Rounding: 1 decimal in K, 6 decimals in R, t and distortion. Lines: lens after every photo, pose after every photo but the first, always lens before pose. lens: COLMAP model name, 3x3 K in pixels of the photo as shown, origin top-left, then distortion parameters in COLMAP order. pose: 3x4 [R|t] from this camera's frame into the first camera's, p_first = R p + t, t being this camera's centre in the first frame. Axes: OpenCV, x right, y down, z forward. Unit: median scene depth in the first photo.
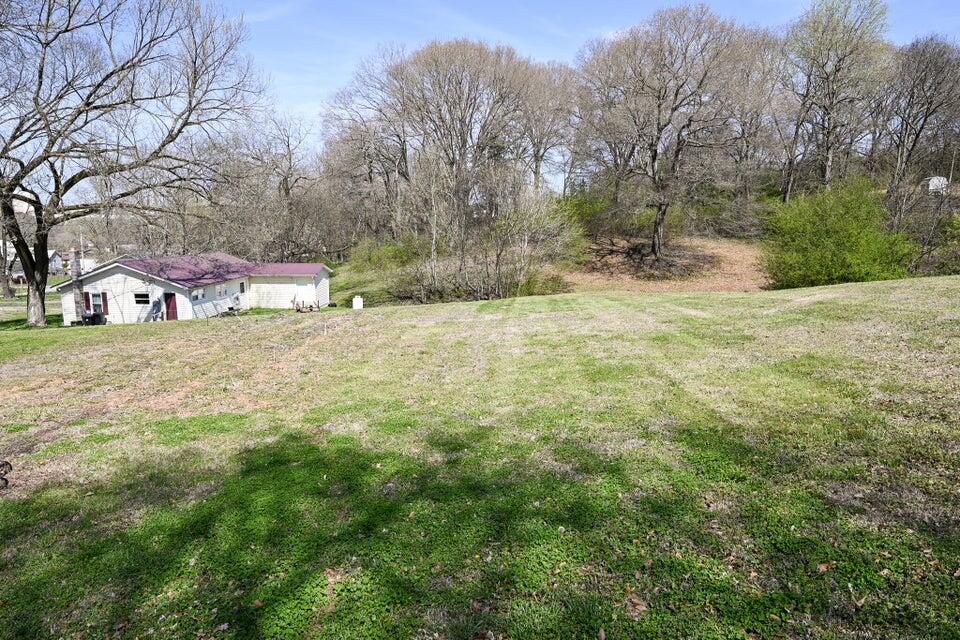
lens RADIAL K [[578.9, 0, 477.9], [0, 578.9, 317.9], [0, 0, 1]] dist [-0.006889, -0.001586]
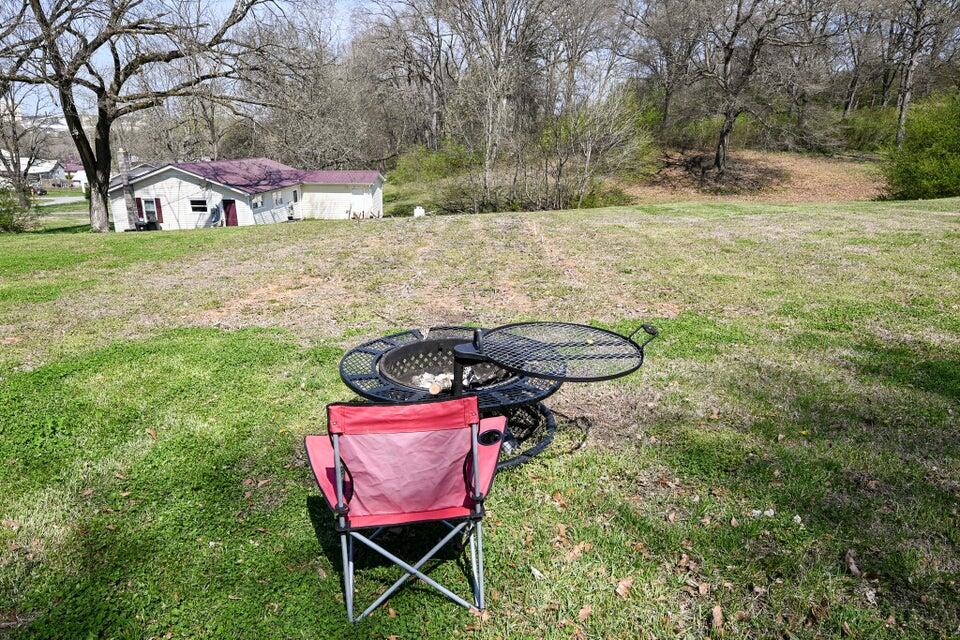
lens RADIAL K [[578.9, 0, 482.2], [0, 578.9, 320.2], [0, 0, 1]] dist [-0.006889, -0.001586]
pose [[0.999943, 0.010231, 0.003210, -0.123676], [-0.010581, 0.990014, 0.140568, 0.013640], [-0.001740, -0.140594, 0.990066, 0.050756]]
